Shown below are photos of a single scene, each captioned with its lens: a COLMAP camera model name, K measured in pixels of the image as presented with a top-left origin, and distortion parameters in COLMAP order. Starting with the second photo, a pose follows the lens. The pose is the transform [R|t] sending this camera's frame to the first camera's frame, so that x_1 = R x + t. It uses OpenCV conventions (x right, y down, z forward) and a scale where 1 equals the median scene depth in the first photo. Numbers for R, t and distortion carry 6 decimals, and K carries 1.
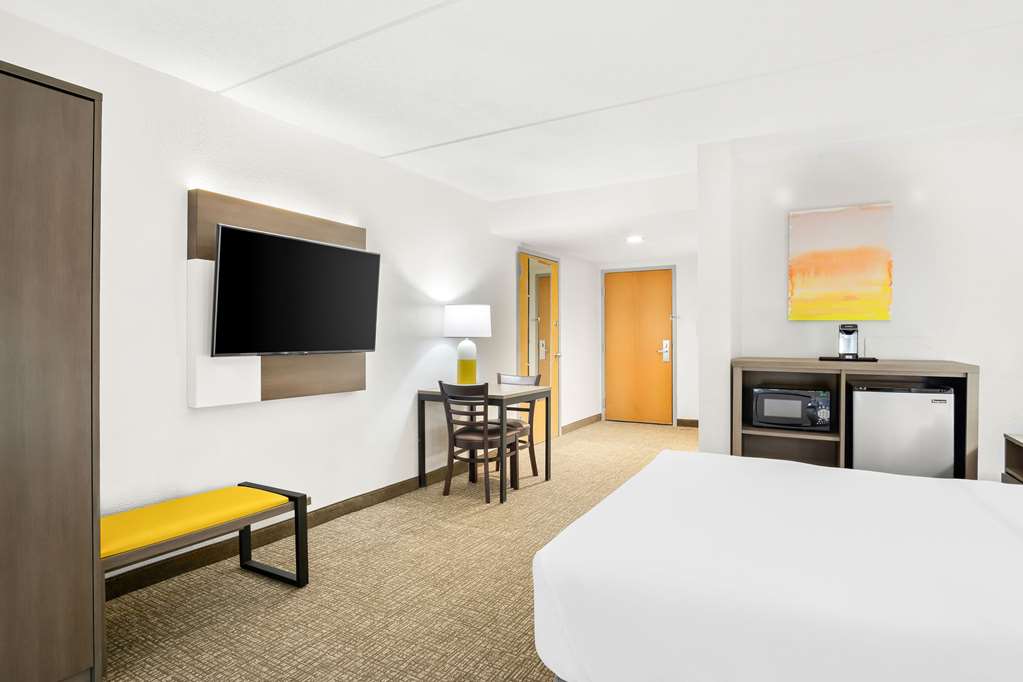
lens RADIAL K [[592.3, 0, 511.5], [0, 592.3, 341.0], [0, 0, 1]] dist [-0.001692, 0.000651]
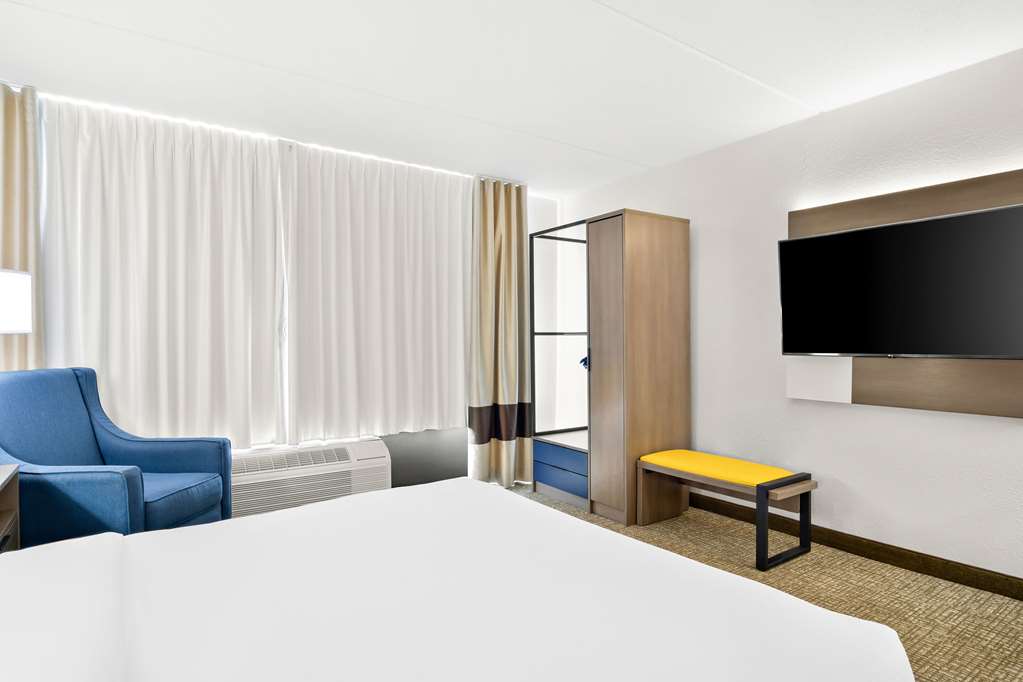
lens RADIAL K [[592.3, 0, 511.5], [0, 592.3, 341.0], [0, 0, 1]] dist [-0.001692, 0.000651]
pose [[-0.404220, 0.006646, -0.914638, 0.679633], [-0.002067, 0.999964, 0.008179, -0.007155], [0.914660, 0.005197, -0.404192, 0.883234]]
